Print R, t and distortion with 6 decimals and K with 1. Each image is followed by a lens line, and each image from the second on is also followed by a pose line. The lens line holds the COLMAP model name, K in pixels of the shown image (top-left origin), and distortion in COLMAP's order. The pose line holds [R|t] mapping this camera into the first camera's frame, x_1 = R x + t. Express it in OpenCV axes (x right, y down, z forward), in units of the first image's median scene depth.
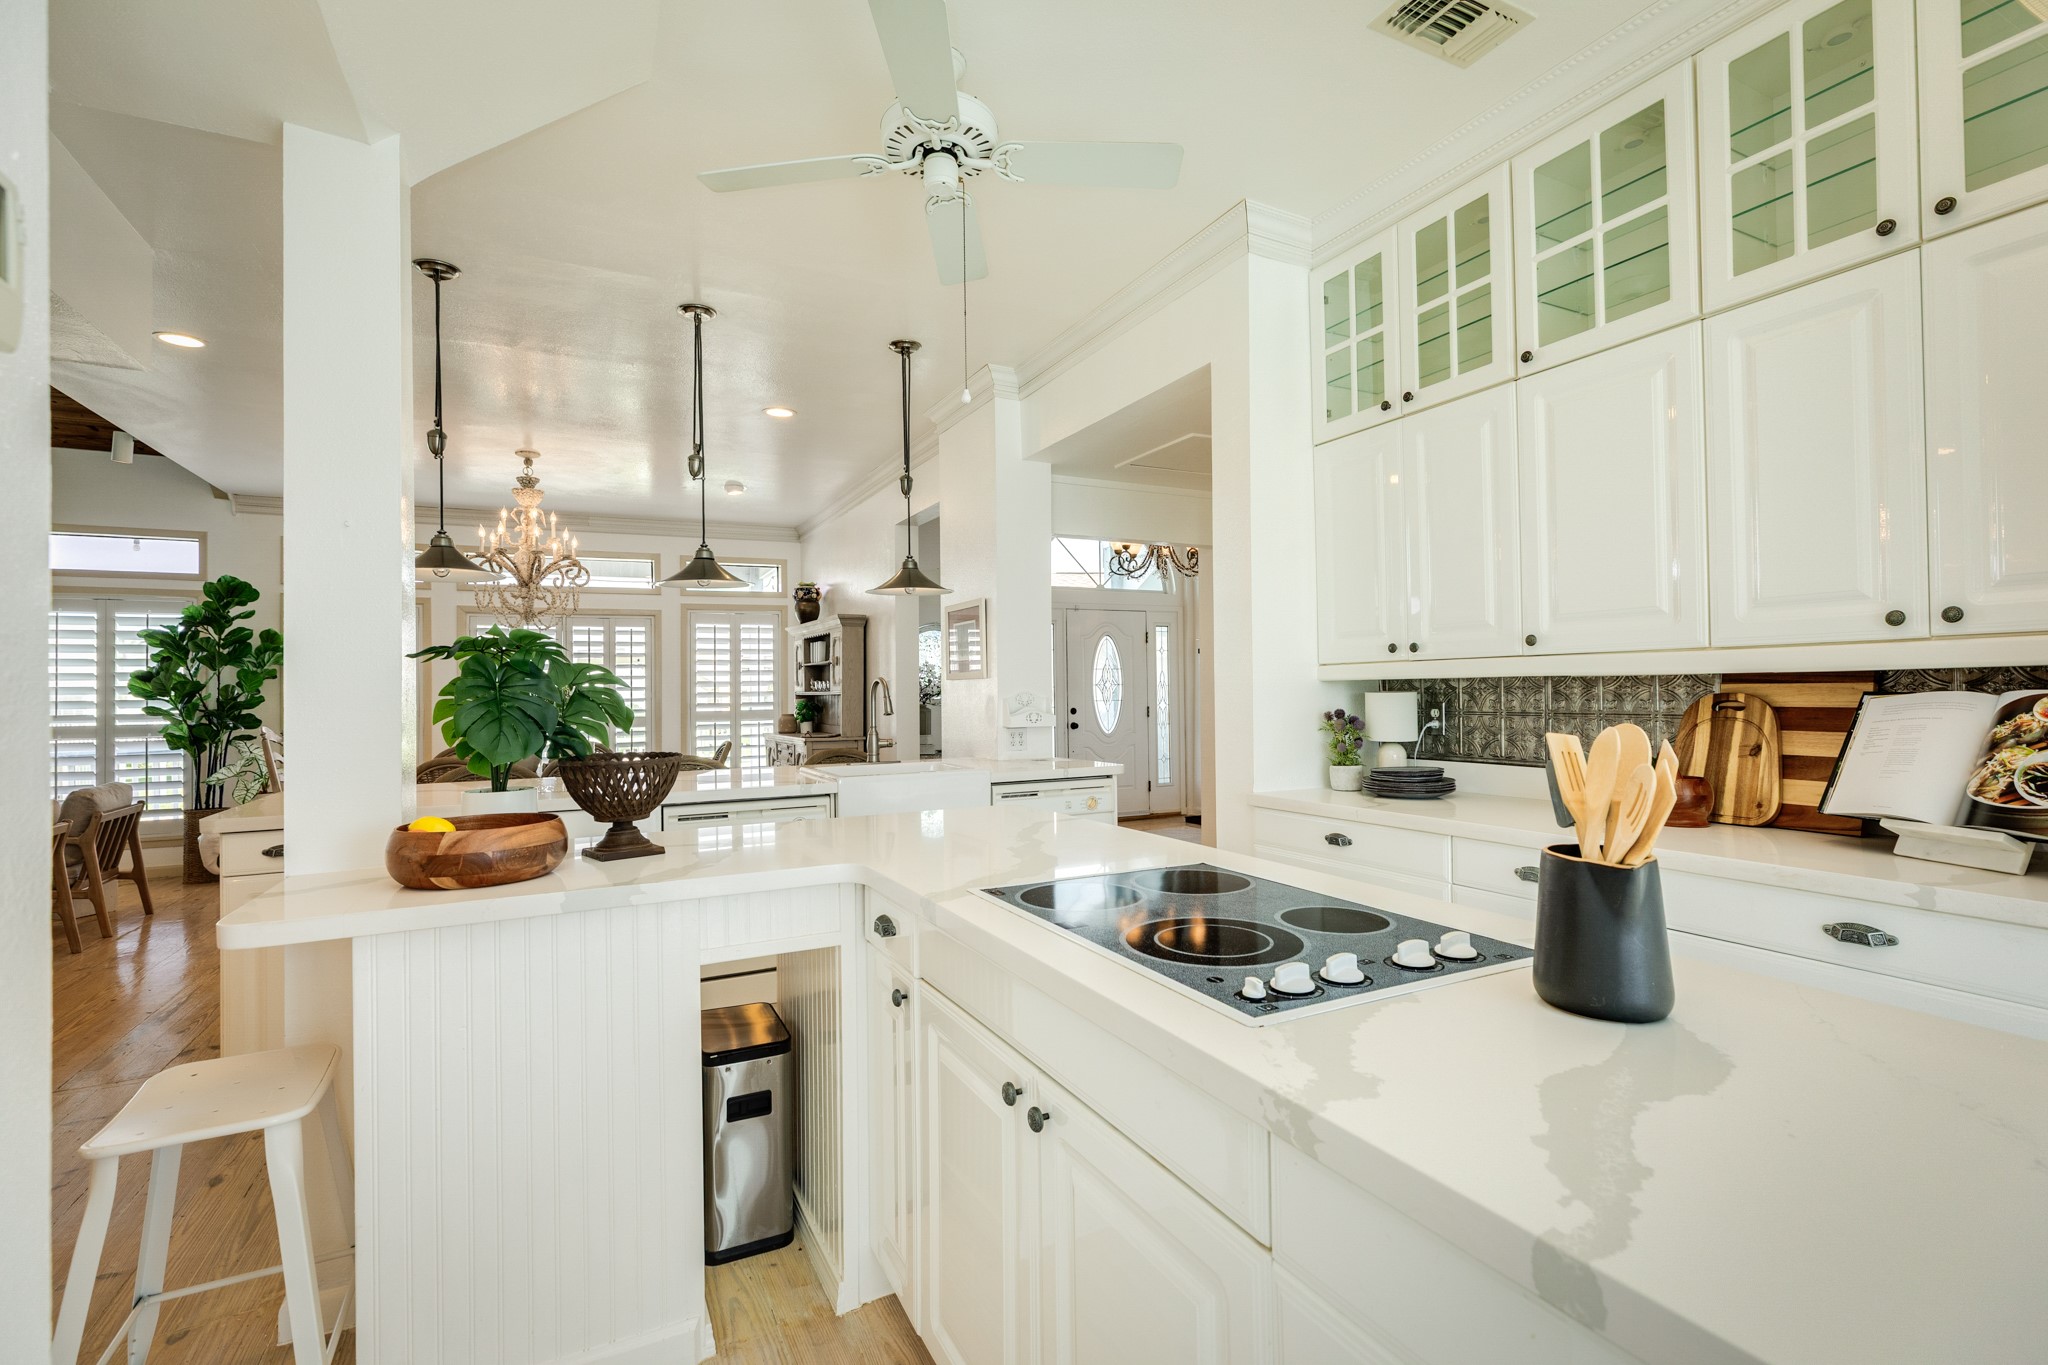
lens RADIAL K [[912.4, 0, 1024.0], [0, 912.4, 682.5], [0, 0, 1]] dist [0.004062, 0.004050]
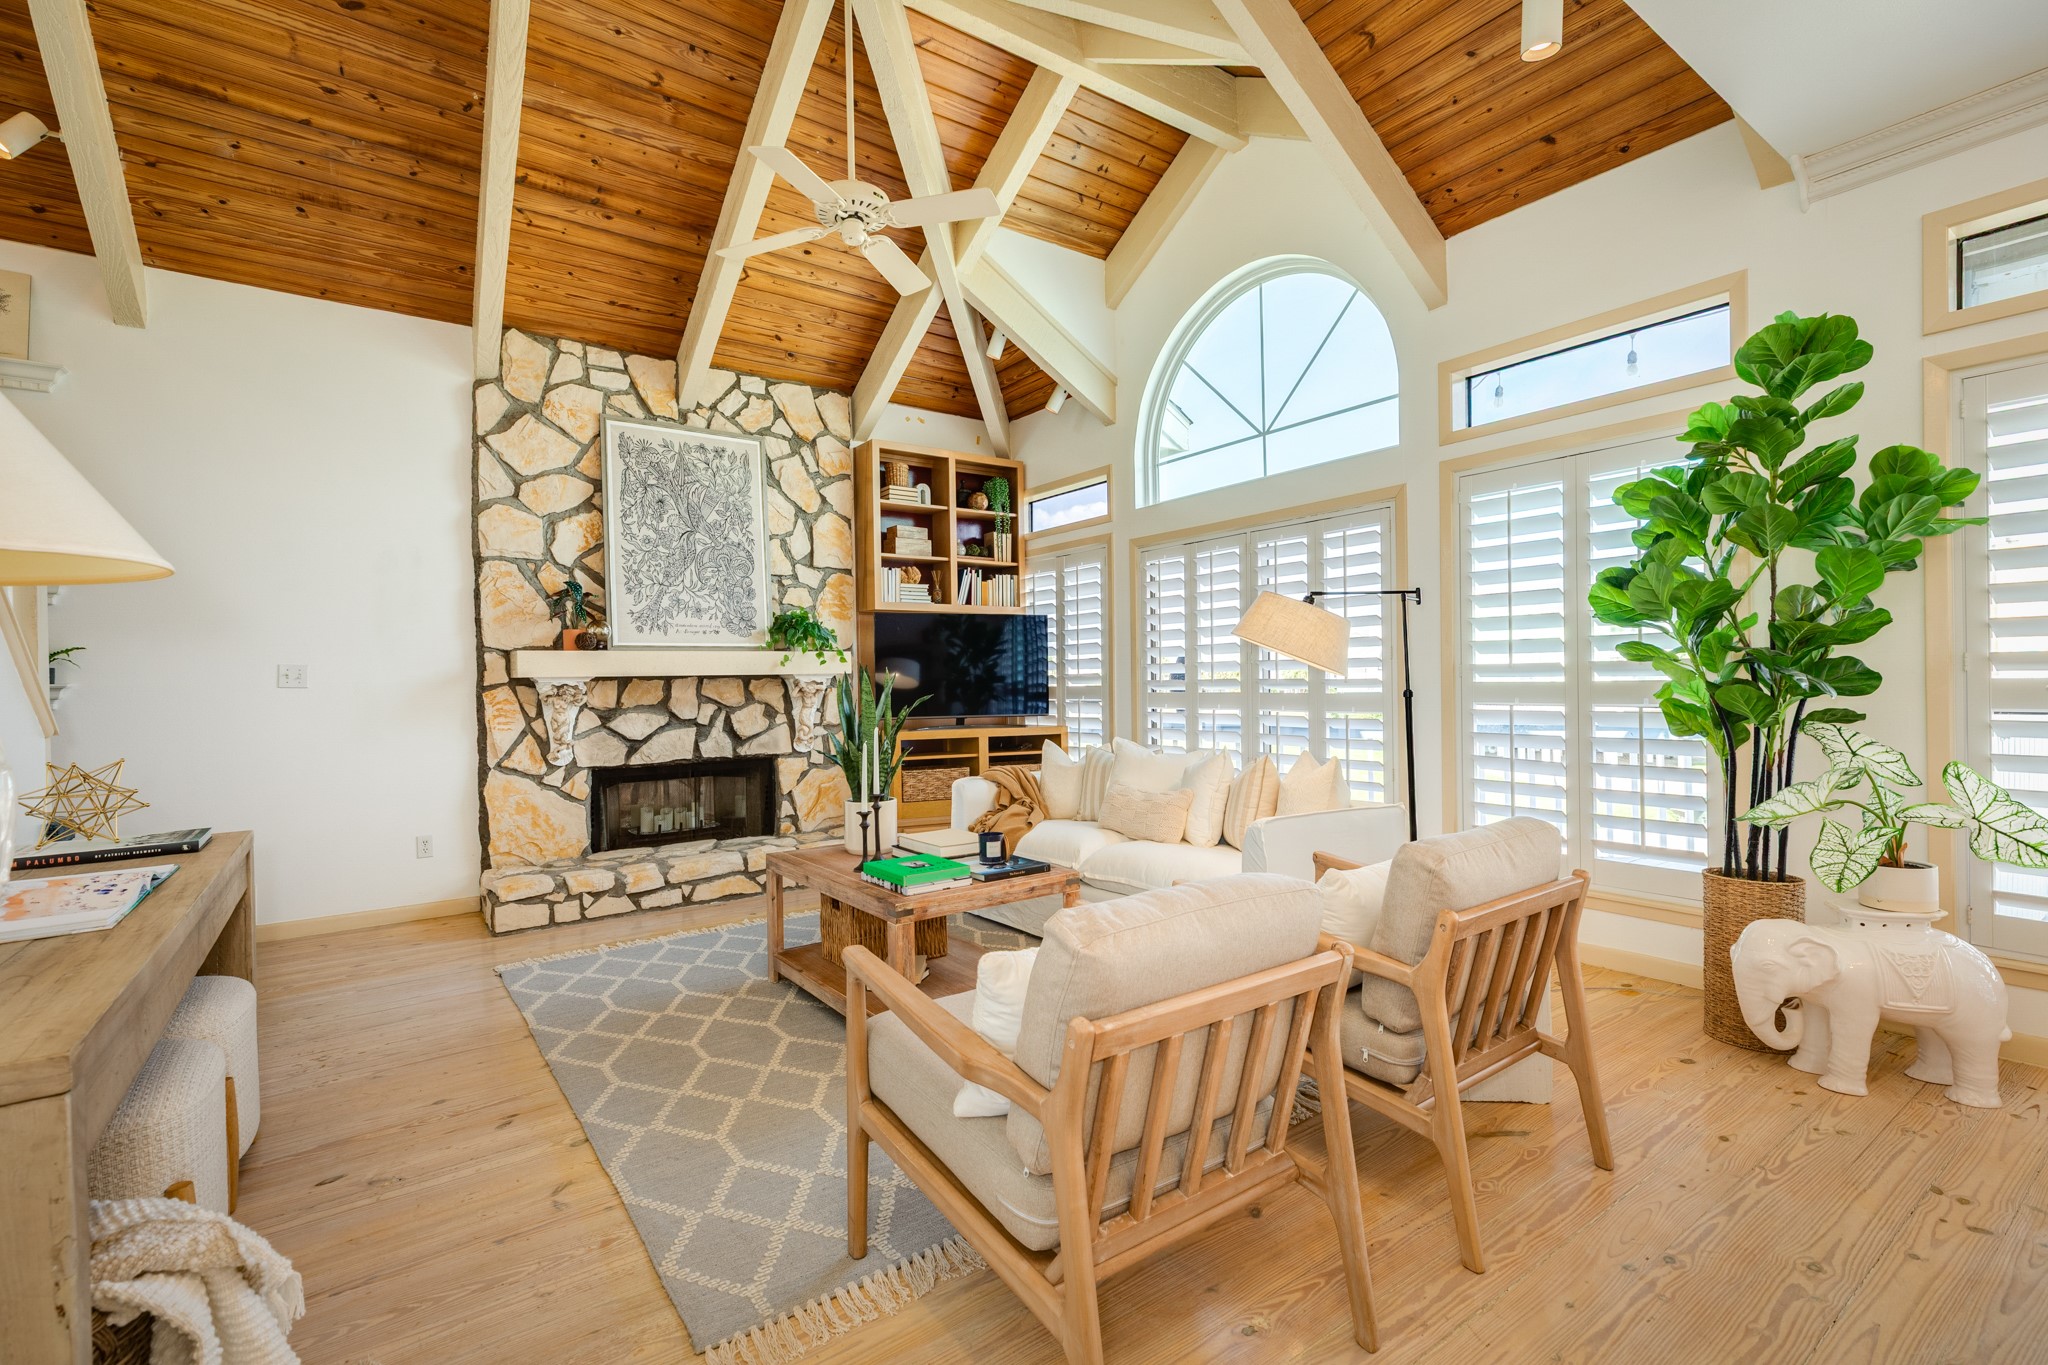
lens RADIAL K [[912.4, 0, 1024.0], [0, 912.4, 682.5], [0, 0, 1]] dist [0.004062, 0.004050]
pose [[0.152398, 0.013857, -0.988222, -0.513009], [0.027267, 0.999462, 0.018219, 0.028652], [0.987943, -0.029723, 0.151938, 0.594155]]
